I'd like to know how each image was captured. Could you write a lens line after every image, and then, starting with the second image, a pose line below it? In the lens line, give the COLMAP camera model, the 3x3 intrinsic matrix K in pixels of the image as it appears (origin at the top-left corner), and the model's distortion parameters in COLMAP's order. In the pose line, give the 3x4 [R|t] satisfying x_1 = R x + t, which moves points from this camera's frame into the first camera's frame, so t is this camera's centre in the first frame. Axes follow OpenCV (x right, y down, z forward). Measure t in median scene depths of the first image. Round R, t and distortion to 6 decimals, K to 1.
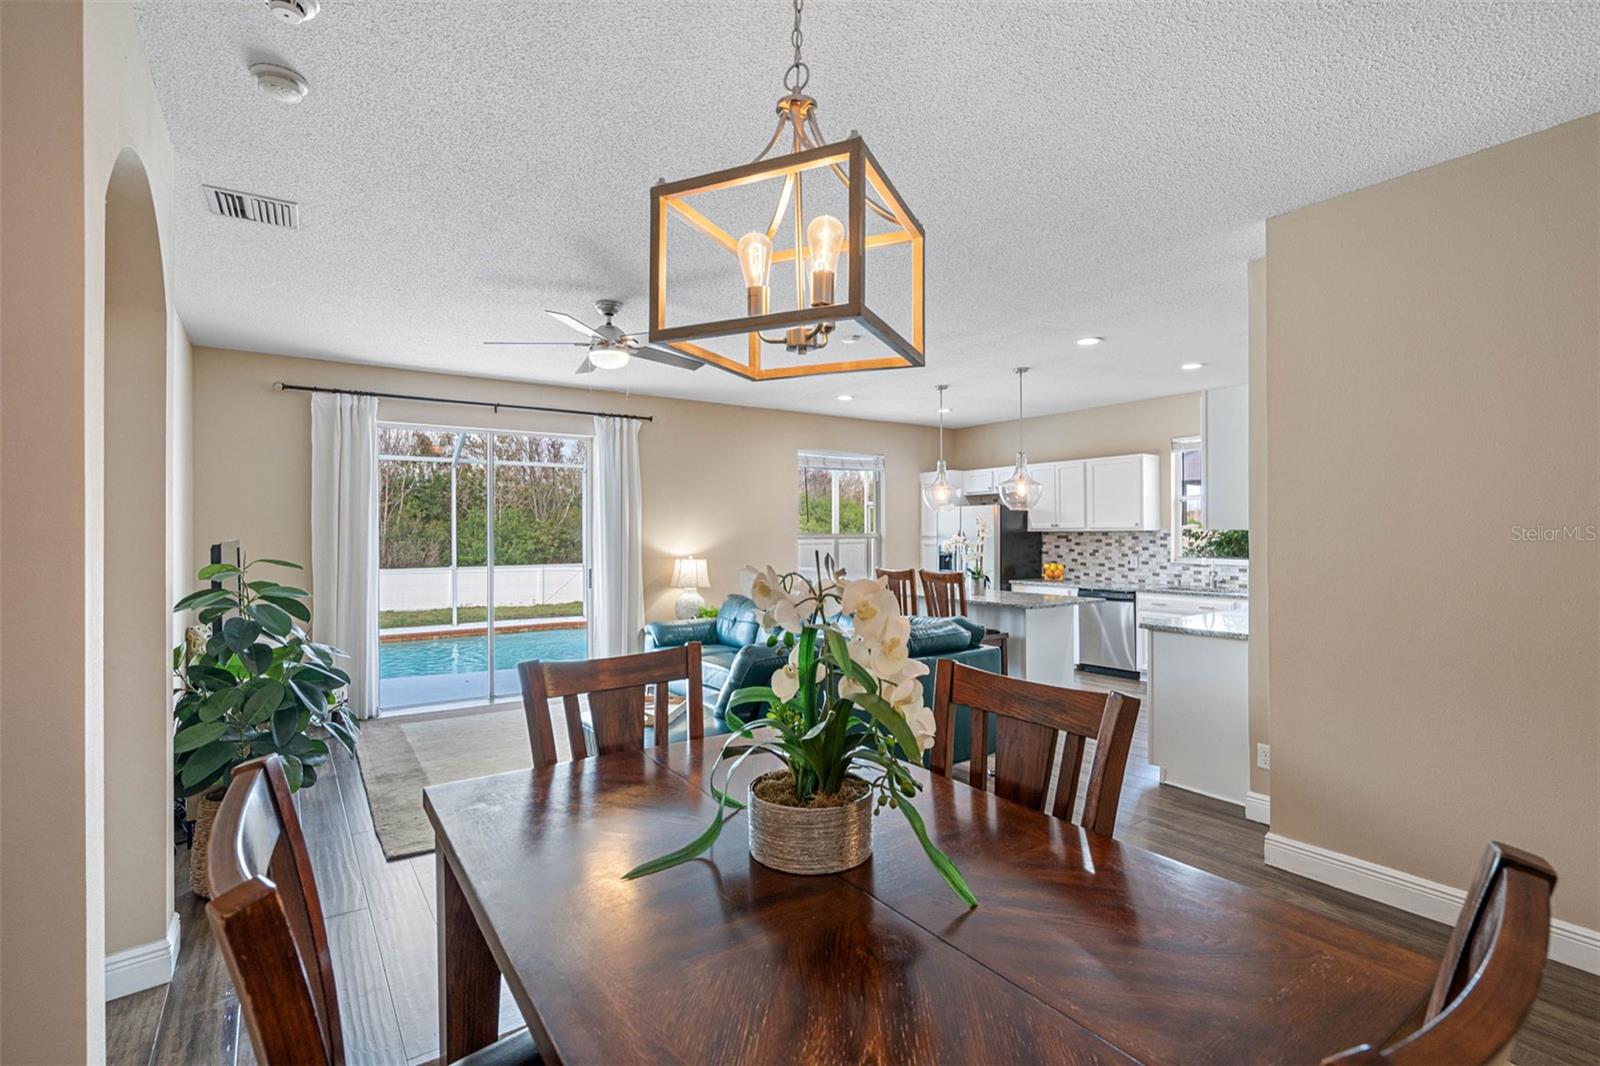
lens RADIAL K [[737.0, 0, 788.6], [0, 737.0, 521.6], [0, 0, 1]] dist [-0.003877, 0.001752]
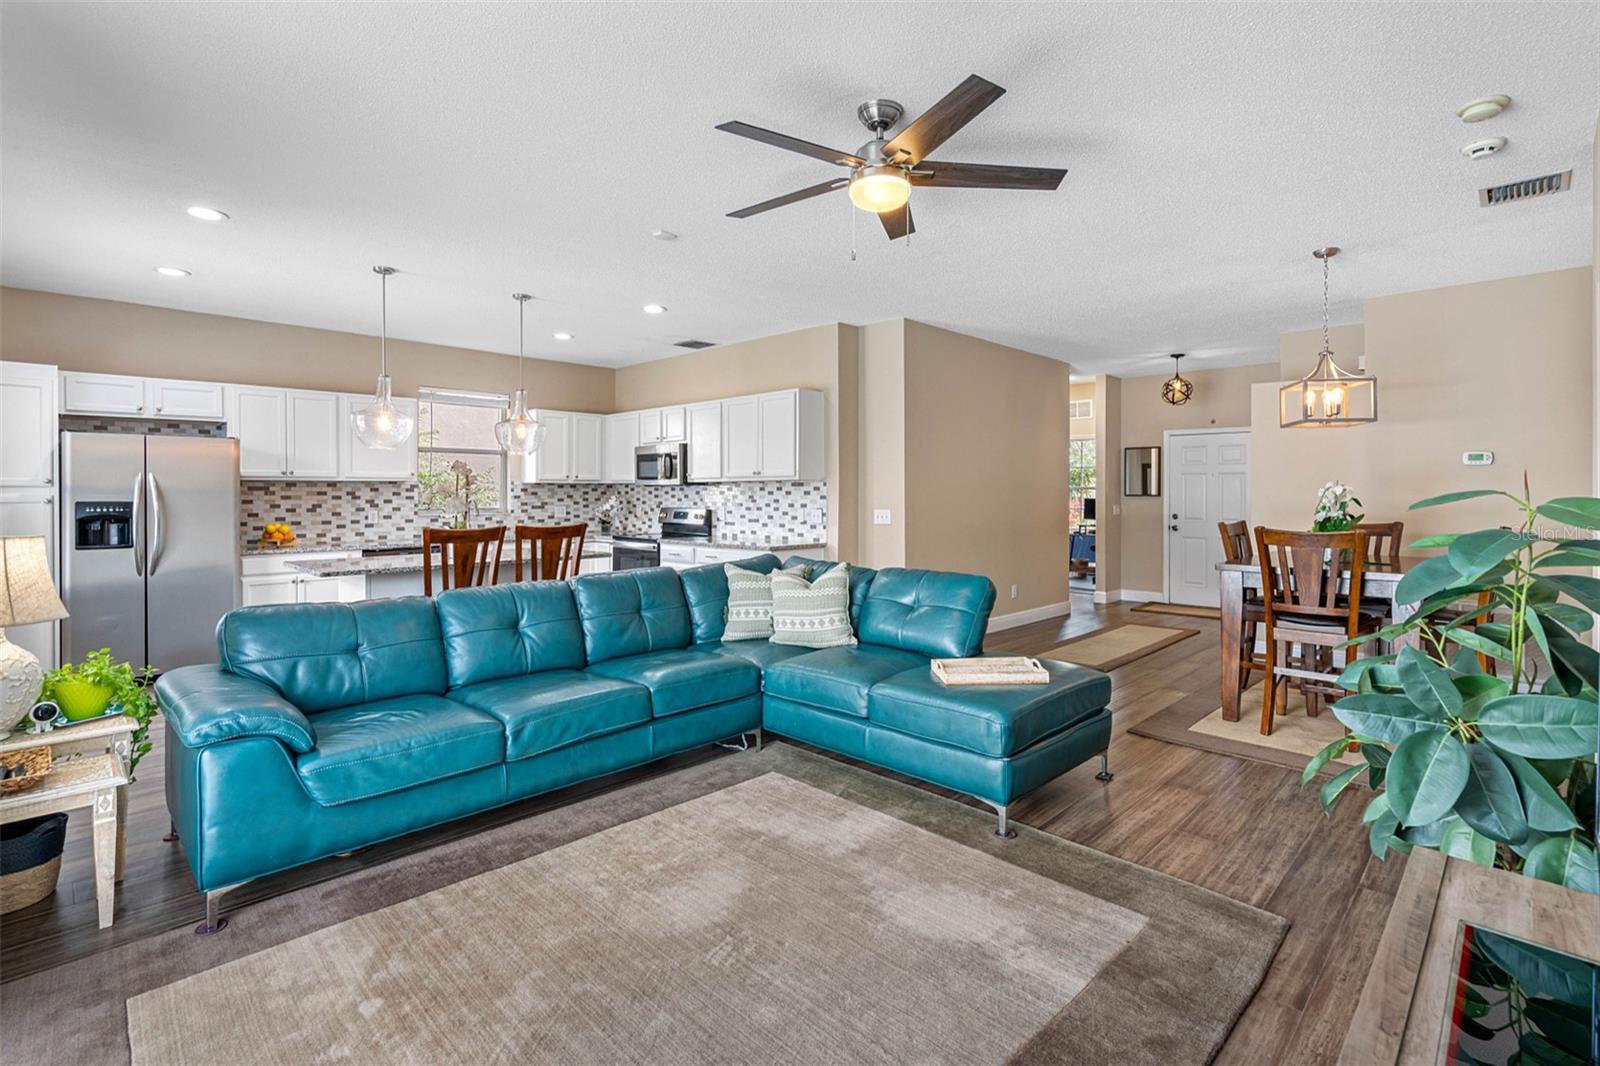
lens RADIAL K [[737.0, 0, 809.7], [0, 737.0, 493.4], [0, 0, 1]] dist [-0.003877, 0.001752]
pose [[-0.204173, 0.003143, 0.978930, -0.510115], [-0.013182, 0.999895, -0.005960, 0.026011], [-0.978846, -0.014122, -0.204111, 0.692135]]
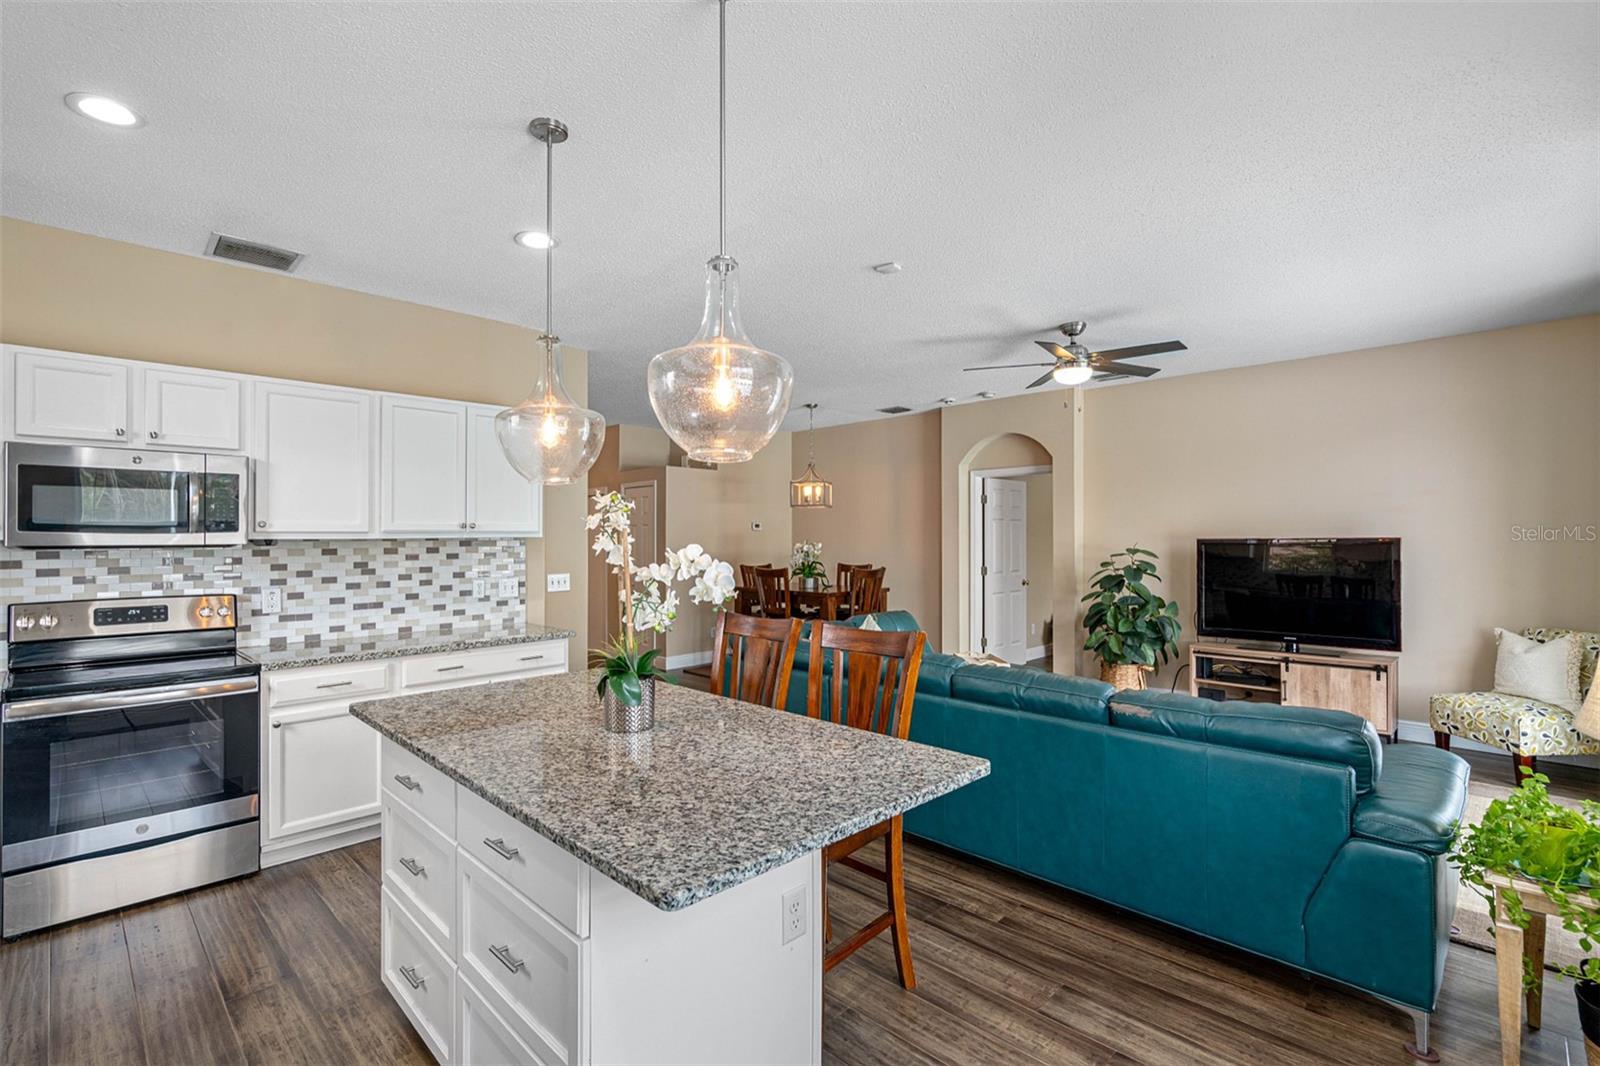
lens RADIAL K [[737.0, 0, 788.9], [0, 737.0, 535.8], [0, 0, 1]] dist [-0.003877, 0.001752]
pose [[-0.983012, 0.007632, -0.183385, 0.214143], [0.010968, 0.999792, -0.017184, 0.017058], [0.183216, -0.018903, -0.982891, 1.164564]]
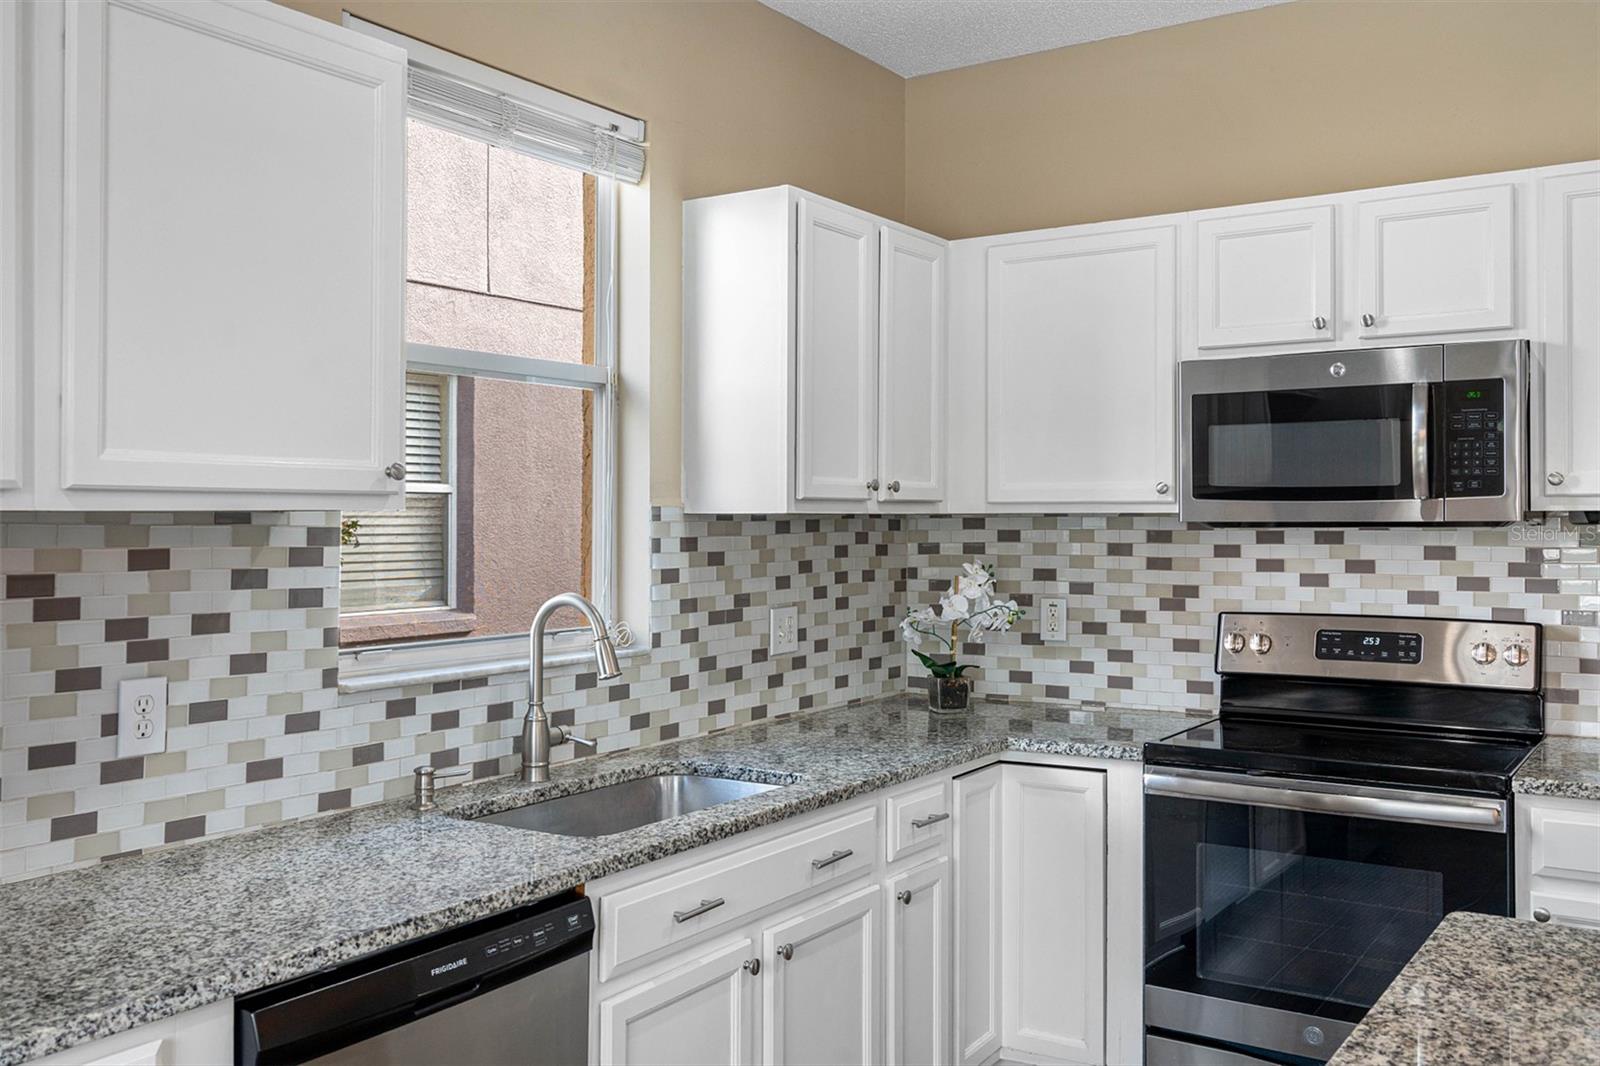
lens RADIAL K [[1429.4, 0, 790.4], [0, 1429.4, 490.9], [0, 0, 1]] dist [-0.001967, 0.015541]
pose [[-0.372855, 0.021503, 0.927640, 0.146929], [-0.009547, 0.999590, -0.027009, 0.015223], [-0.927840, -0.018926, -0.372497, 1.017877]]
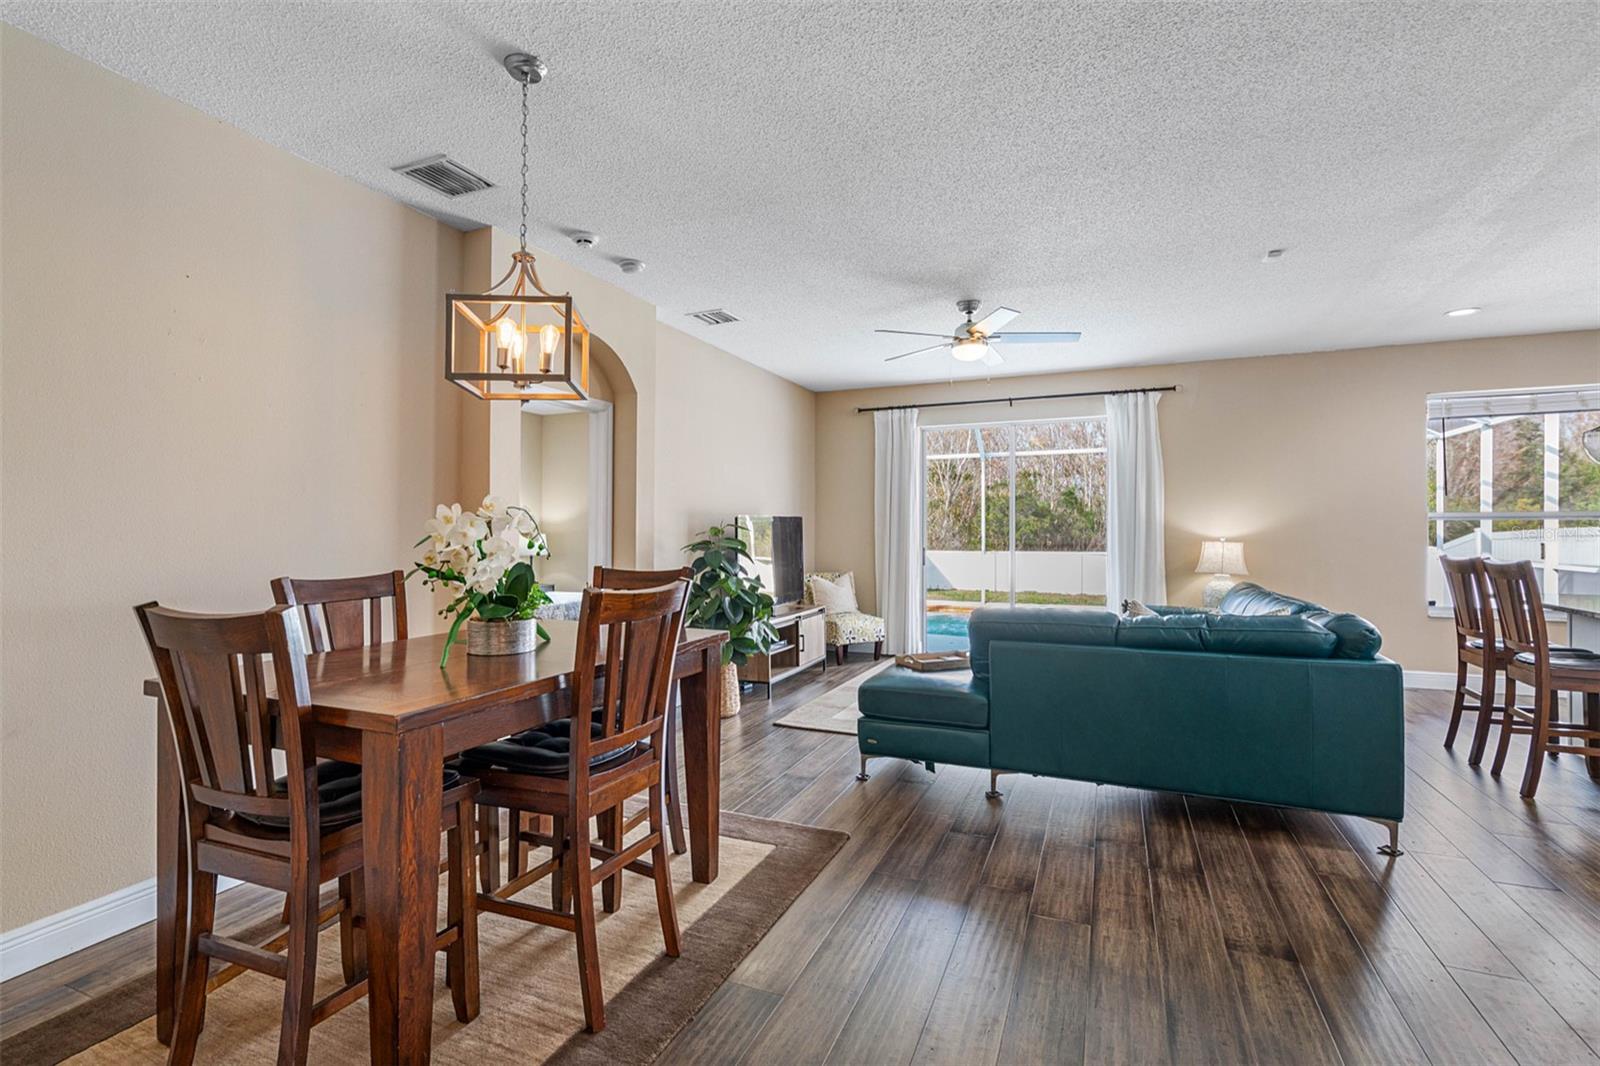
lens RADIAL K [[737.0, 0, 782.0], [0, 737.0, 503.3], [0, 0, 1]] dist [-0.003877, 0.001752]
pose [[0.525717, -0.026525, -0.850246, 0.329102], [0.012704, 0.999647, -0.023331, 0.019138], [0.850565, 0.001464, 0.525868, 0.099861]]
